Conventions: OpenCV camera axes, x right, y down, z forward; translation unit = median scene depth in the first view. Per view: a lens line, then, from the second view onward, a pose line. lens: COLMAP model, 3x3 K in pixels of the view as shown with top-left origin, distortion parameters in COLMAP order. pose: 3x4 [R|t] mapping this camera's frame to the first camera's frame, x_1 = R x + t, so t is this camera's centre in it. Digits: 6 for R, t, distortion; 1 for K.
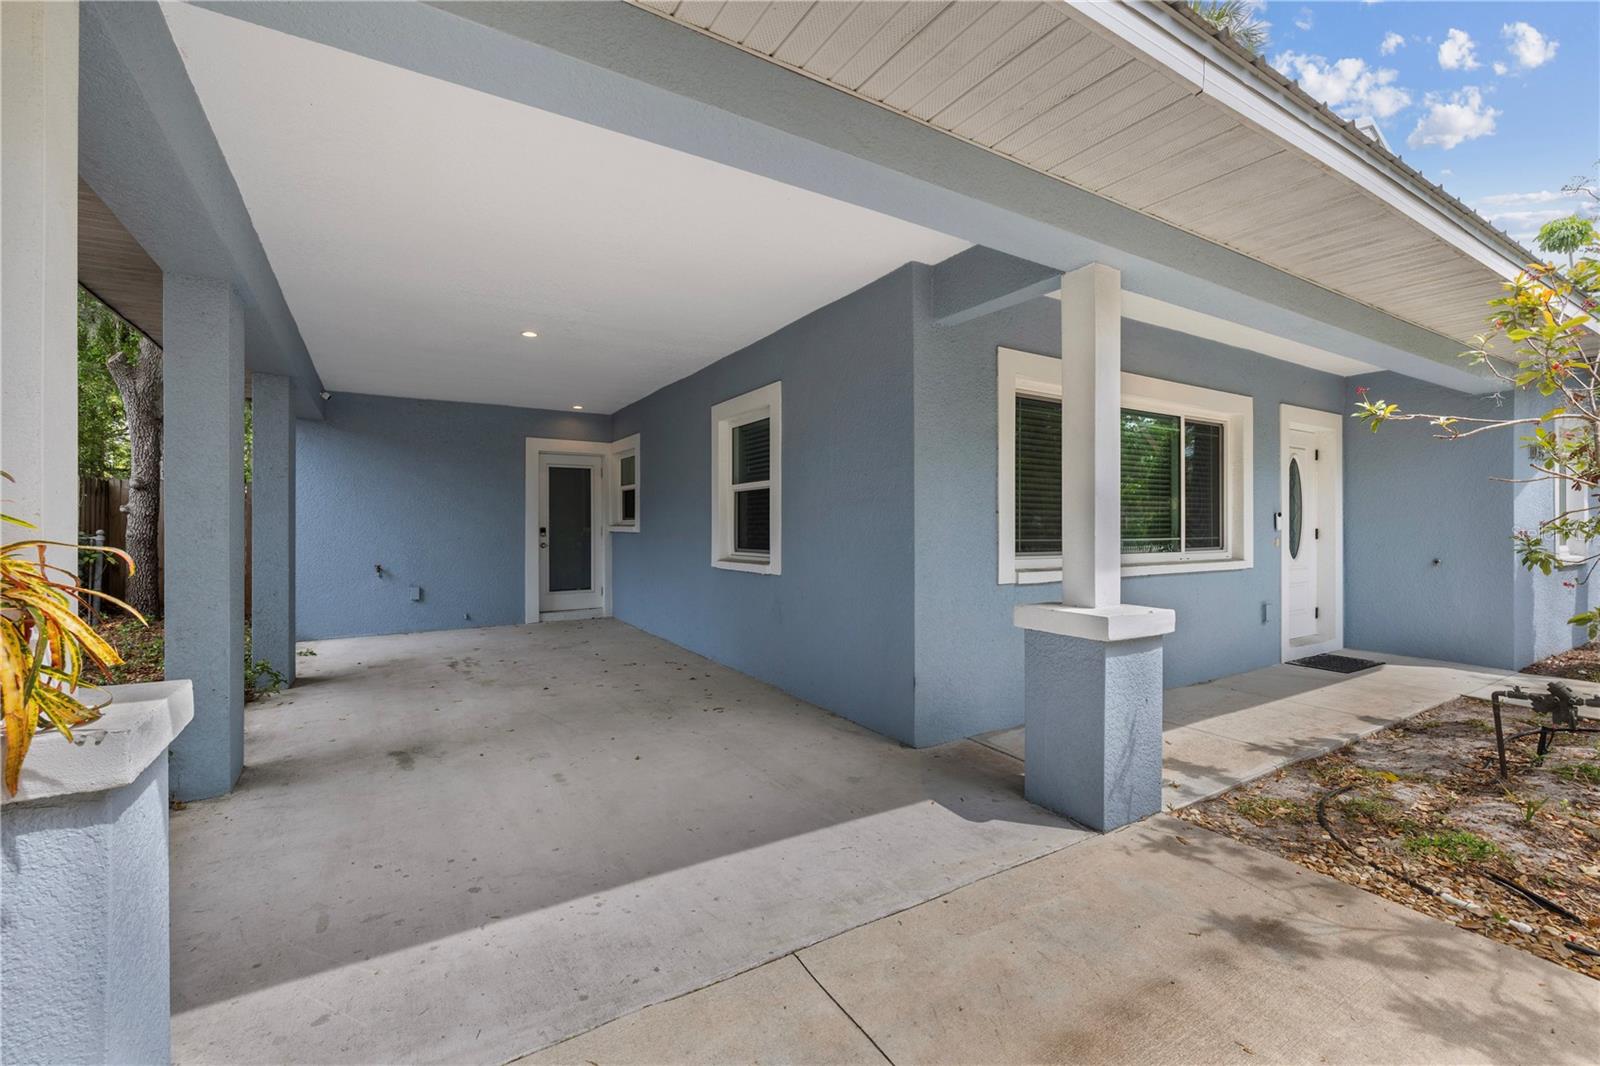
lens RADIAL K [[672.4, 0, 797.7], [0, 672.4, 528.0], [0, 0, 1]] dist [0.000253, -0.000014]
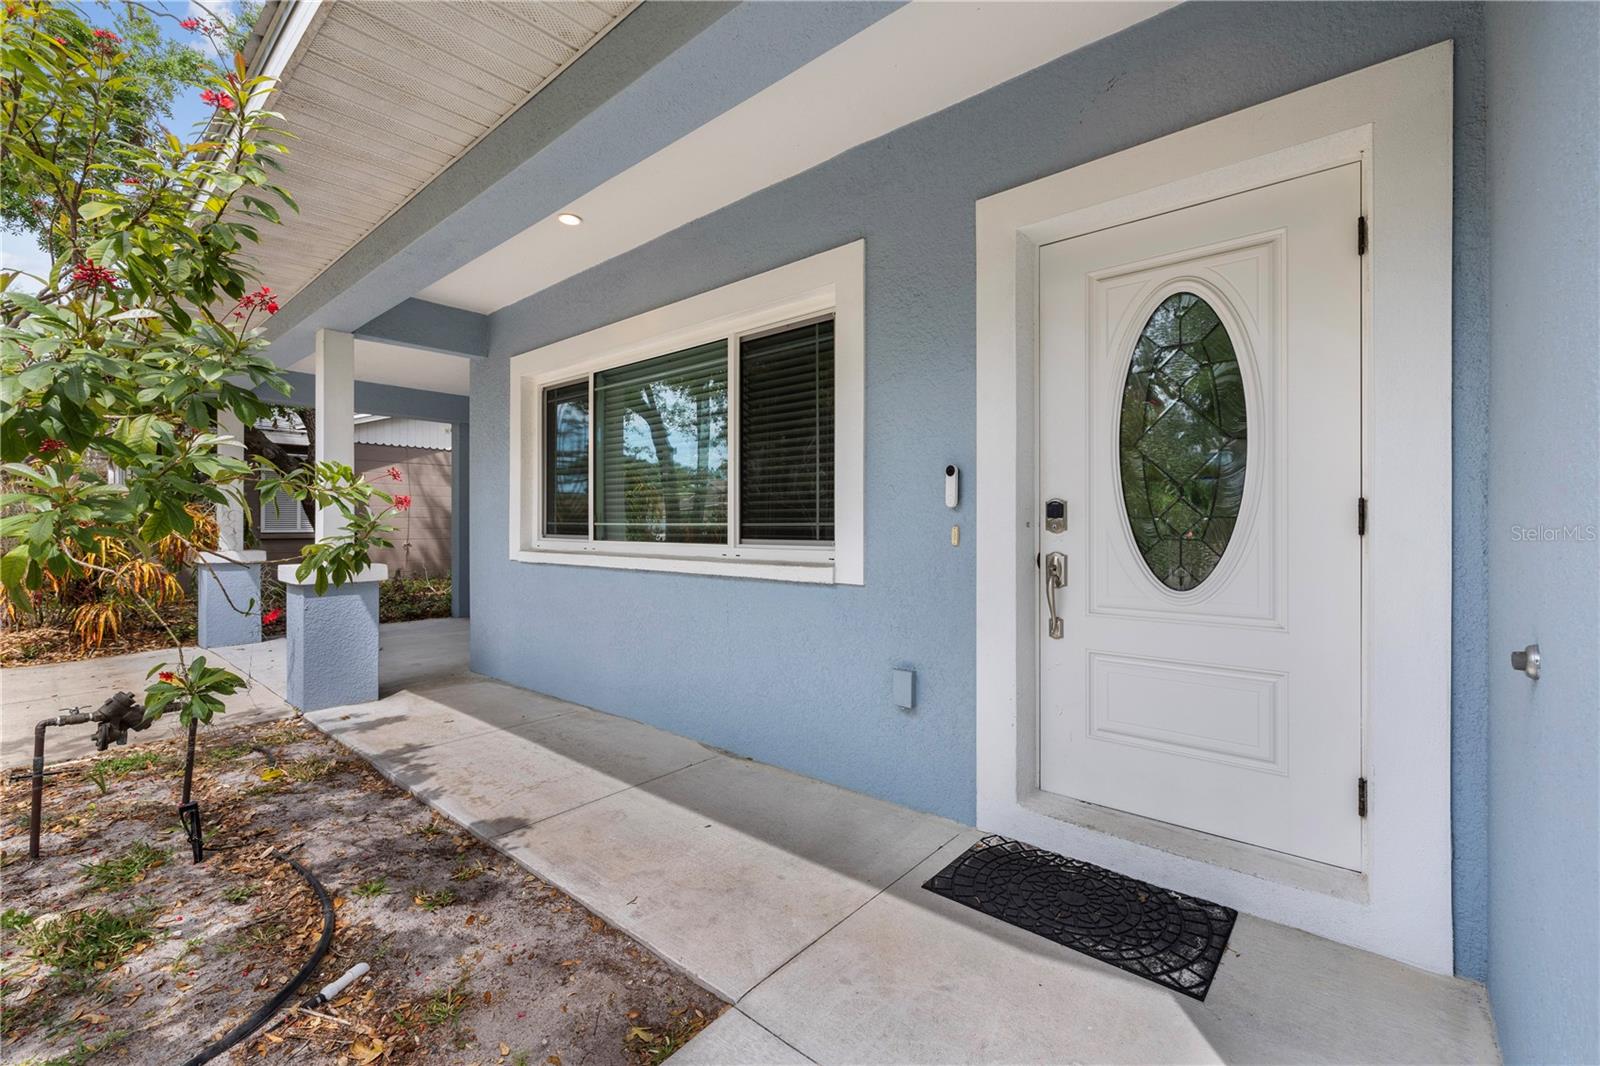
lens RADIAL K [[672.4, 0, 797.7], [0, 672.4, 528.0], [0, 0, 1]] dist [0.000253, -0.000014]
pose [[0.302902, 0.016969, -0.952871, 1.644725], [0.014349, 0.999647, 0.022363, 0.007486], [0.952914, -0.020446, 0.302552, 1.171220]]
